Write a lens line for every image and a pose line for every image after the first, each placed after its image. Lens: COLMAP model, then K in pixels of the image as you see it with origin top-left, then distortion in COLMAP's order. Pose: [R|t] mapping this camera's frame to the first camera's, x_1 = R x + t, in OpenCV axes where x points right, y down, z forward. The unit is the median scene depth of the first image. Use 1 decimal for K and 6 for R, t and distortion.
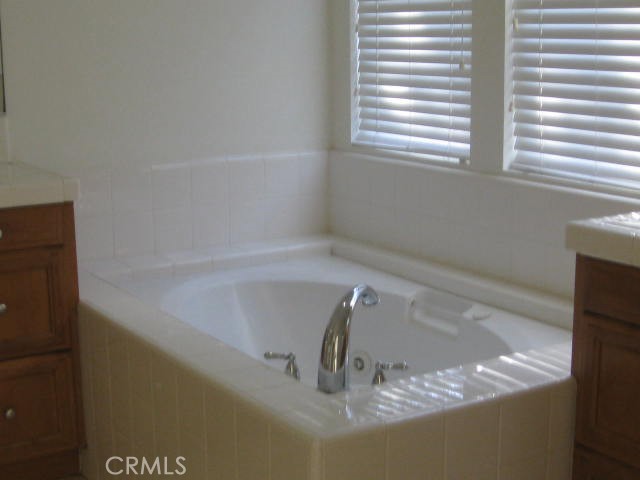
lens RADIAL K [[1070.0, 0, 320.0], [0, 1070.0, 240.0], [0, 0, 1]] dist [-0.129885, 0.106675]
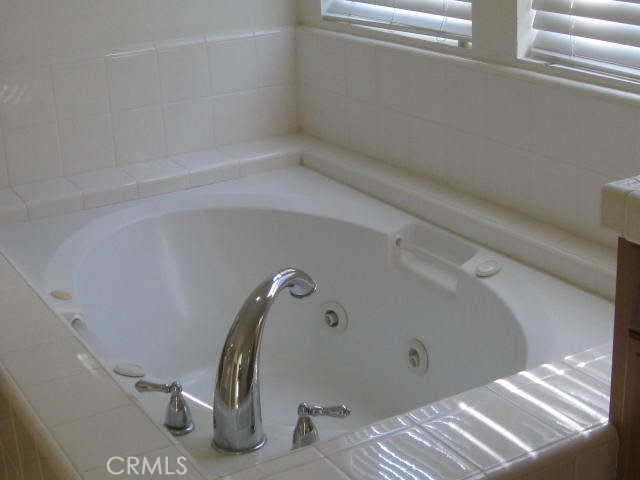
lens RADIAL K [[1070.0, 0, 320.0], [0, 1070.0, 240.0], [0, 0, 1]] dist [-0.129885, 0.106675]
pose [[0.998360, -0.028248, -0.049784, 0.073238], [0.035392, 0.988200, 0.149026, -0.055921], [0.044987, -0.150544, 0.987579, 0.285735]]
